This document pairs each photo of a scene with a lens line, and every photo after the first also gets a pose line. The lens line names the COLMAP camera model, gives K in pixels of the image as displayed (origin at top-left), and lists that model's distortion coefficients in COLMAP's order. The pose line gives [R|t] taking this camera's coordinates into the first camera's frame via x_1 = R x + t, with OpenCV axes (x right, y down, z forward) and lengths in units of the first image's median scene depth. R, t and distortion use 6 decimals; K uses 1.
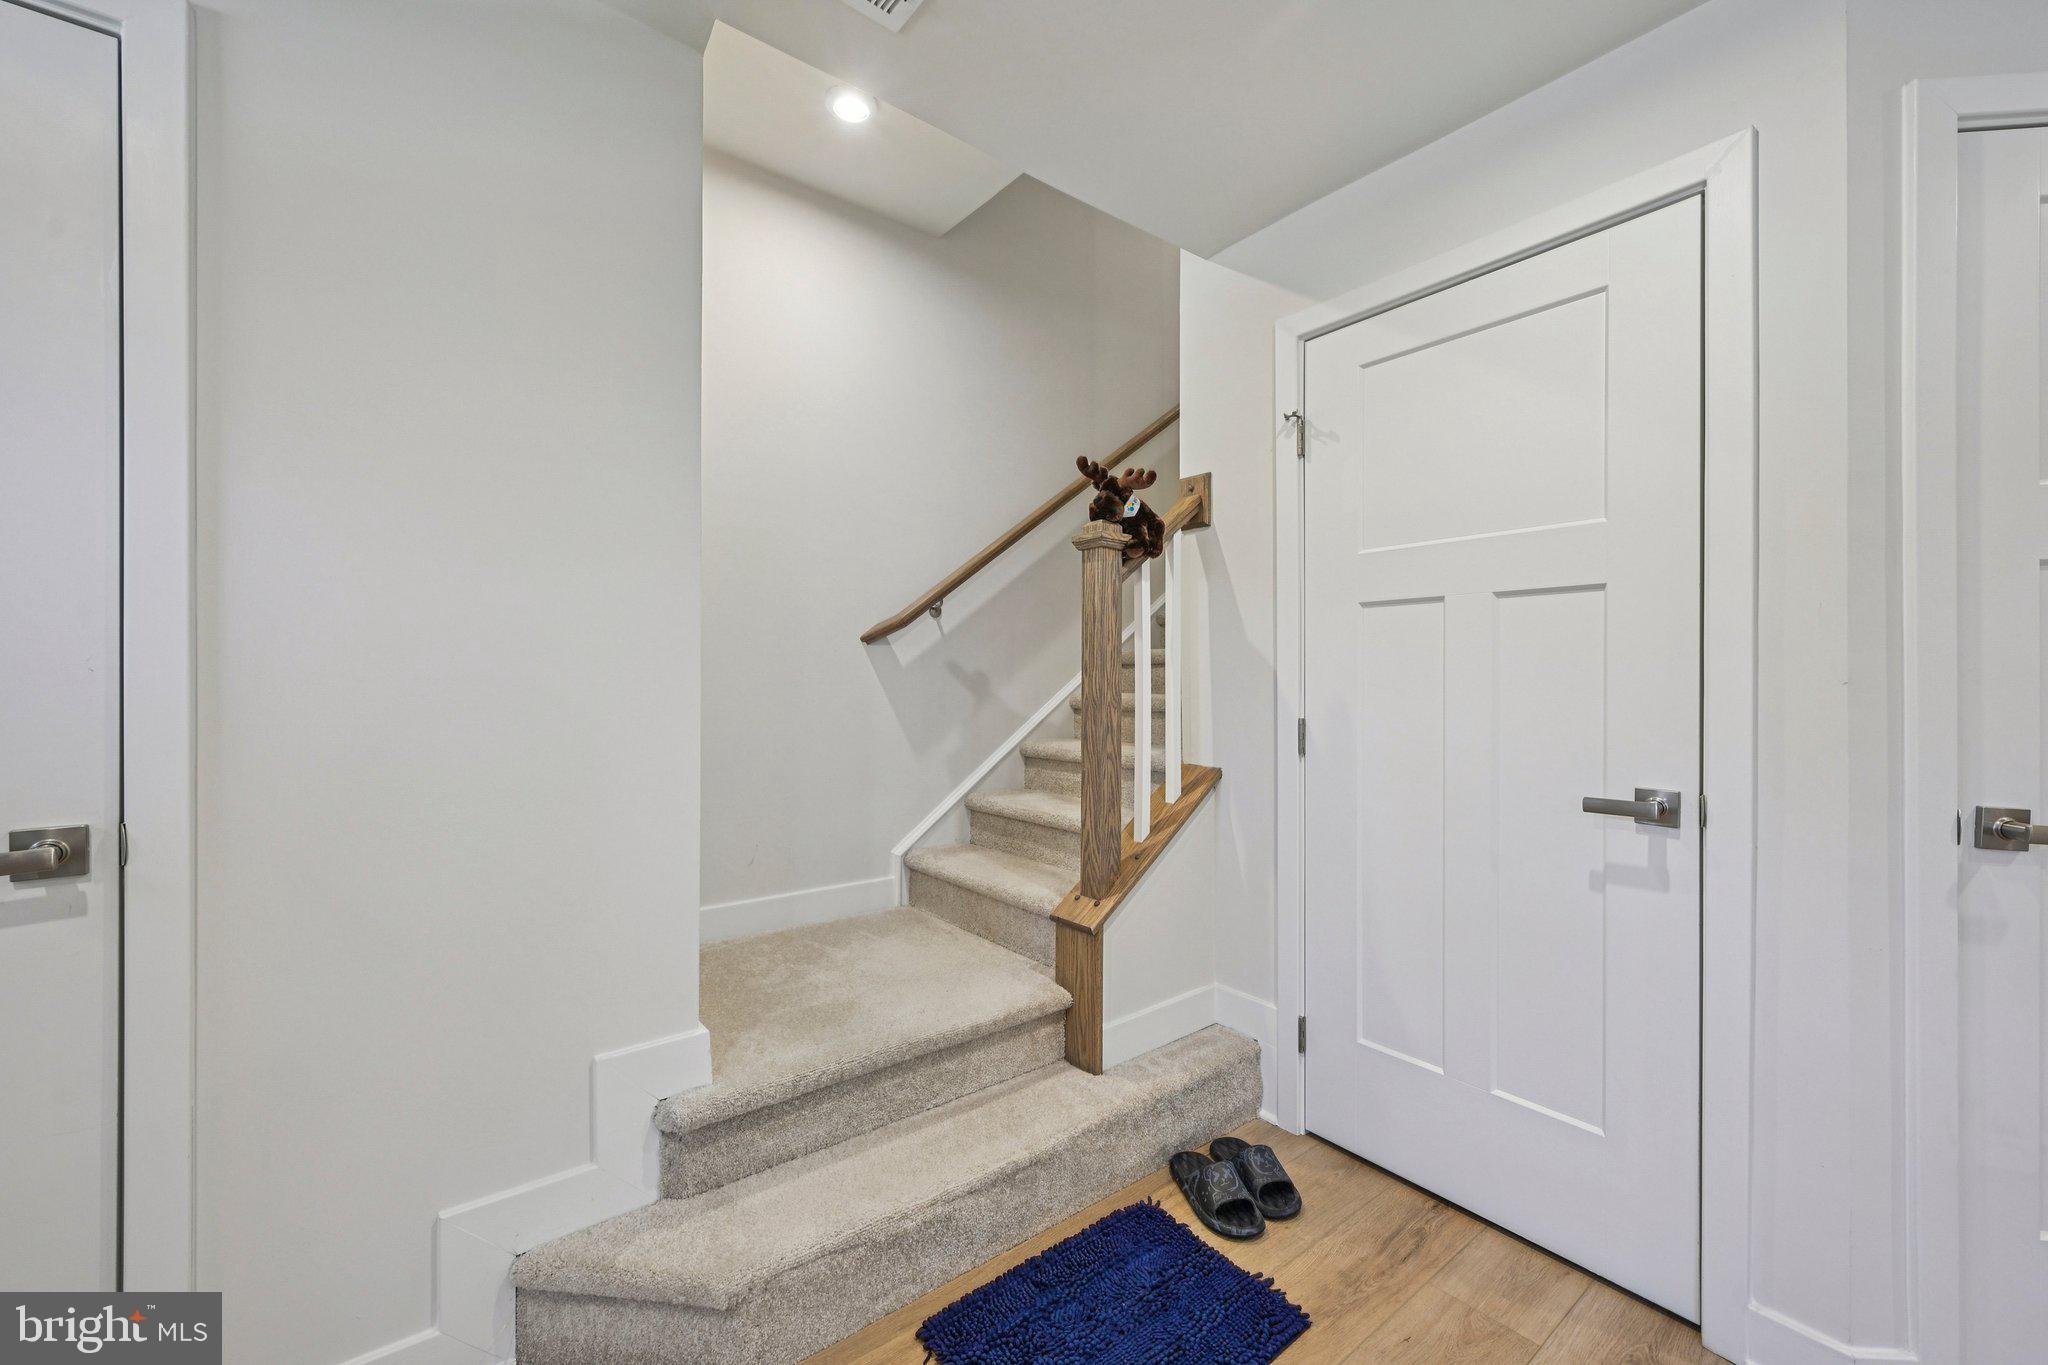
lens RADIAL K [[818.4, 0, 1023.0], [0, 818.4, 692.1], [0, 0, 1]] dist [0.000313, 0.000248]
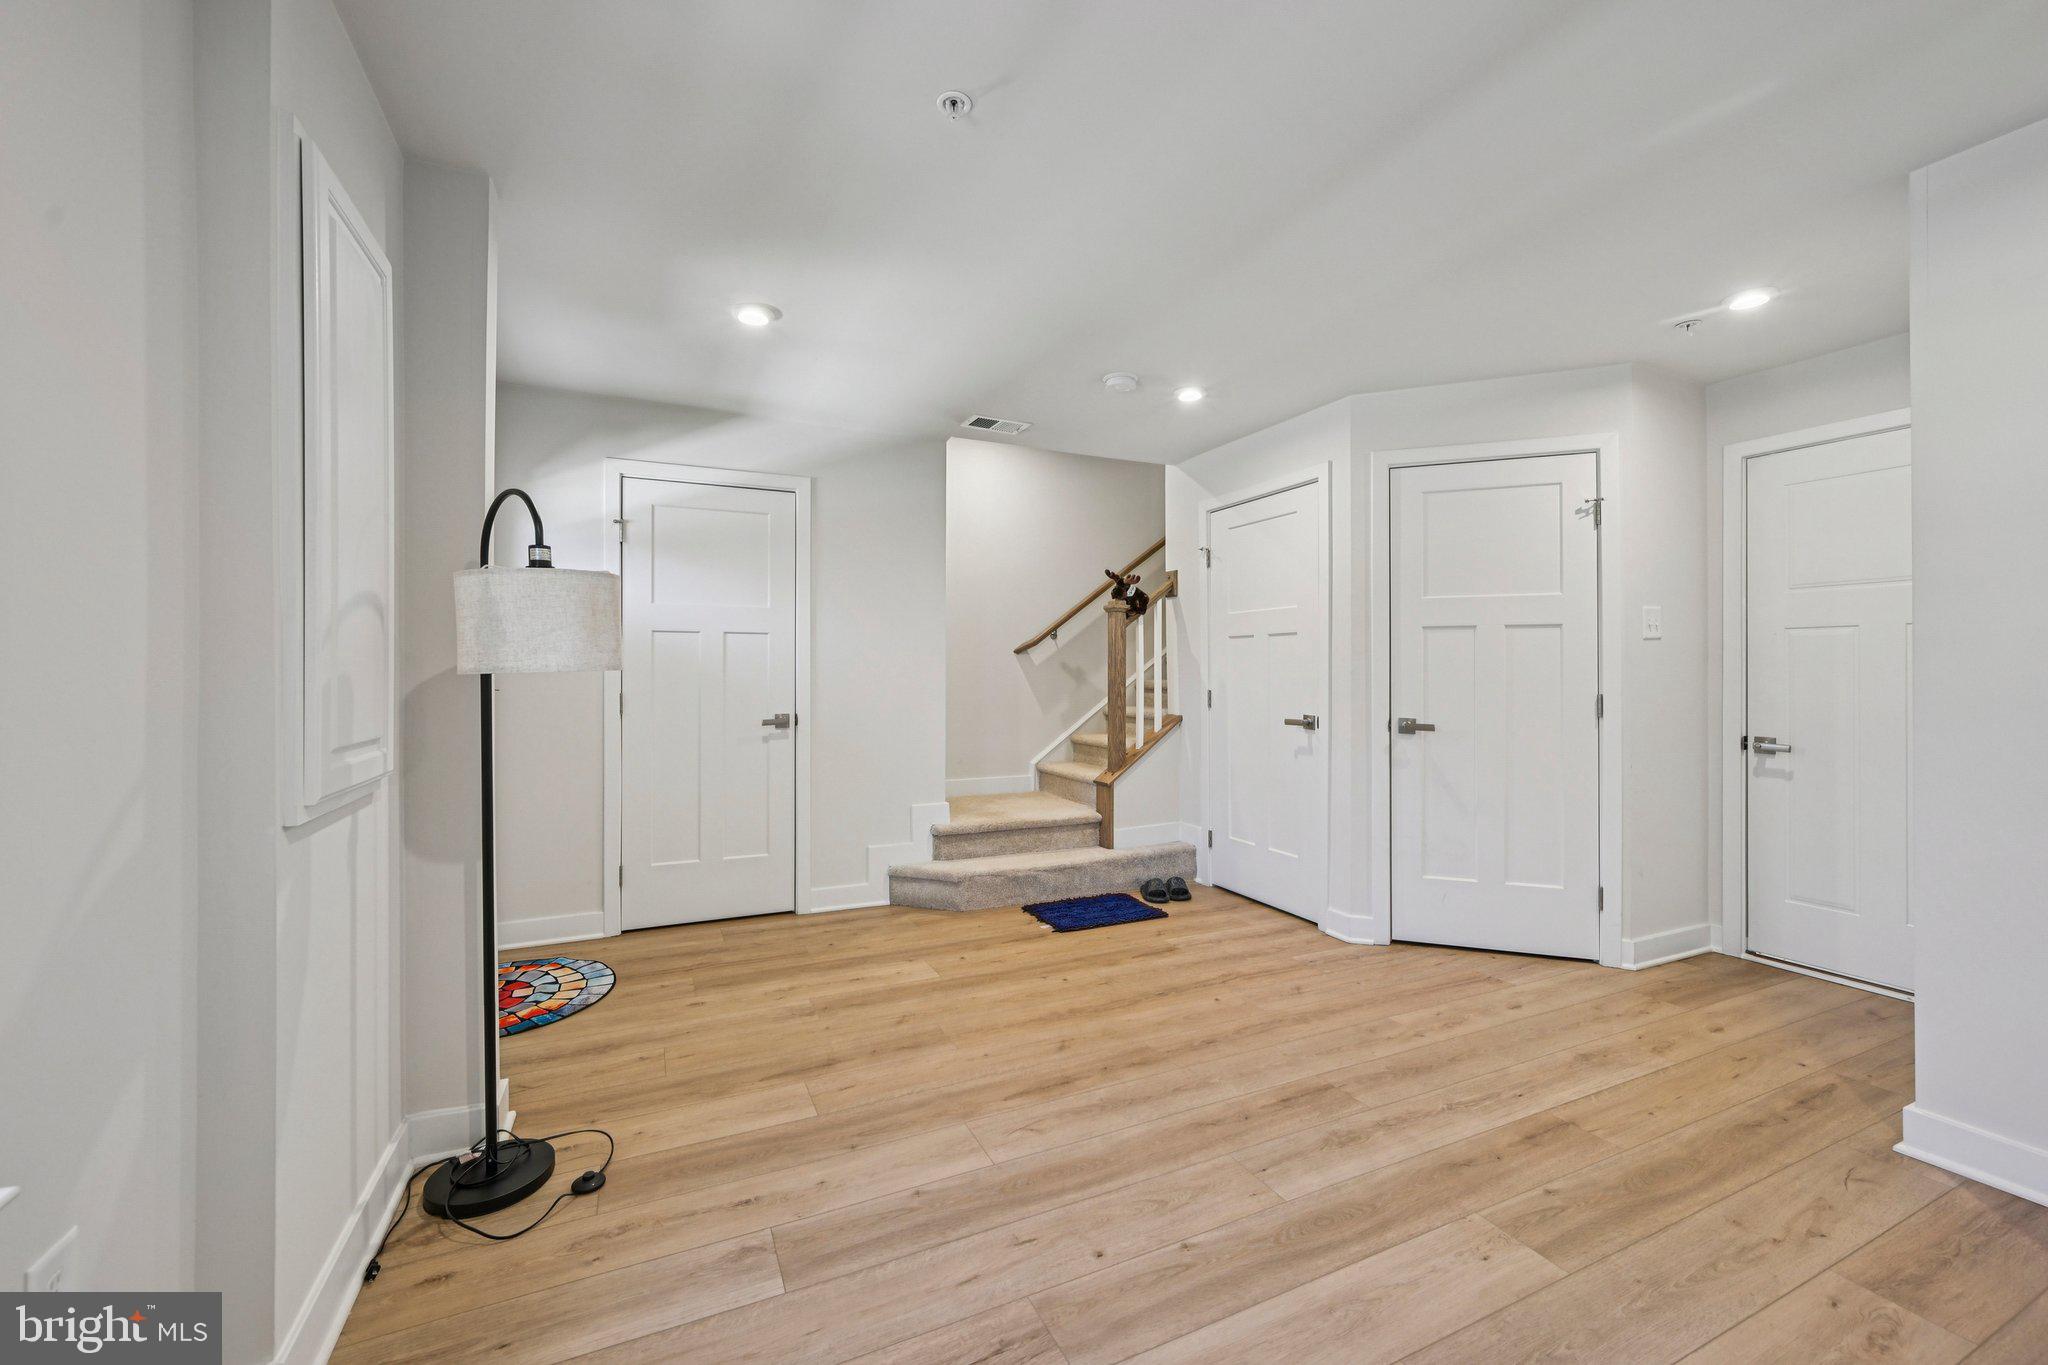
lens RADIAL K [[818.4, 0, 1023.0], [0, 818.4, 692.1], [0, 0, 1]] dist [0.000313, 0.000248]
pose [[0.974005, 0.001727, -0.226519, 0.346124], [0.000292, 0.999961, 0.008879, 0.018451], [0.226525, -0.008715, 0.973966, -1.170675]]
